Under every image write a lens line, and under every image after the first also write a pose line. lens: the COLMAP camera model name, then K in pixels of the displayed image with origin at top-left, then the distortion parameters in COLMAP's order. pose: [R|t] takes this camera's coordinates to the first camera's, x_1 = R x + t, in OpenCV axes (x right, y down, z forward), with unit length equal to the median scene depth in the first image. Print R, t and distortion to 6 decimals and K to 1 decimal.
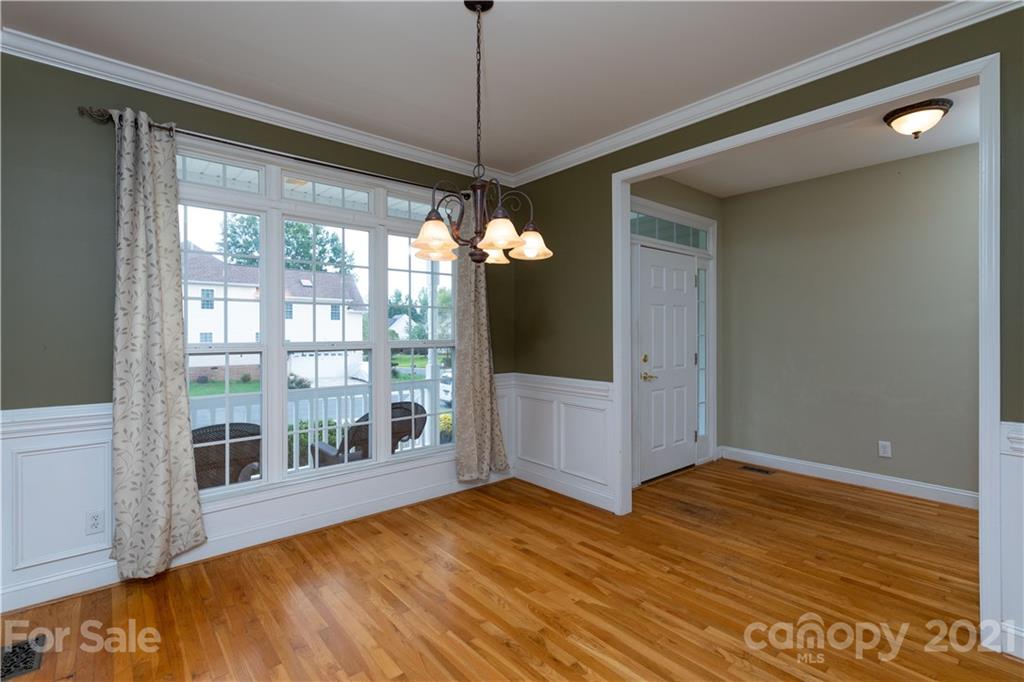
lens RADIAL K [[474.1, 0, 516.6], [0, 474.1, 333.9], [0, 0, 1]] dist [0.006477, 0.000714]
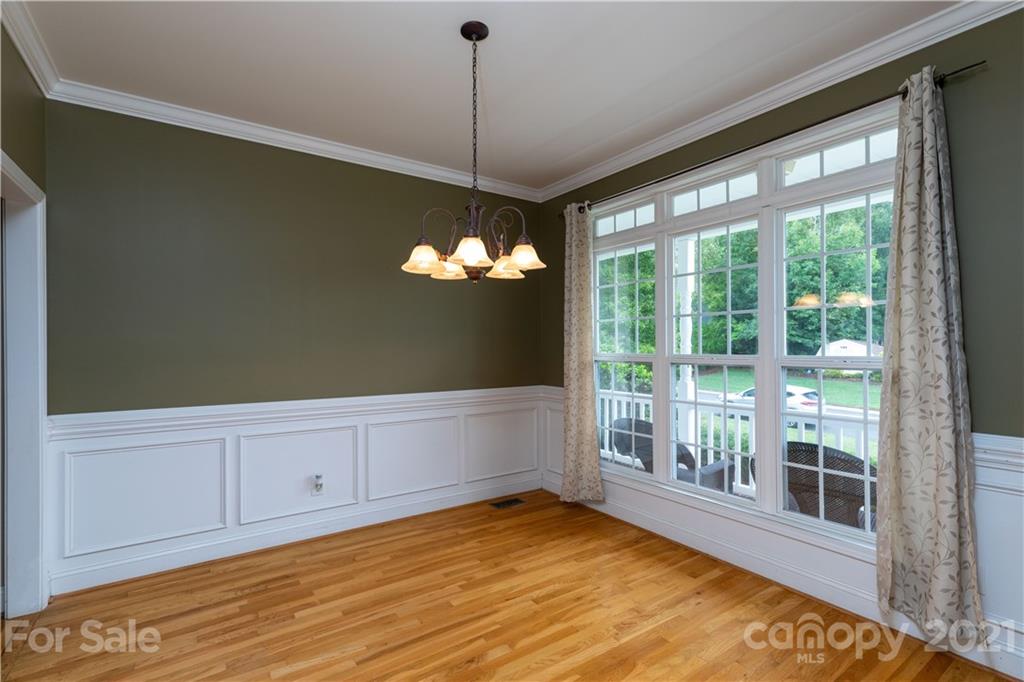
lens RADIAL K [[474.1, 0, 516.7], [0, 474.1, 342.4], [0, 0, 1]] dist [0.006477, 0.000714]
pose [[-0.098786, -0.003550, -0.995102, 0.685263], [-0.007217, 0.999970, -0.002851, -0.007043], [0.995083, 0.006900, -0.098808, 0.849332]]
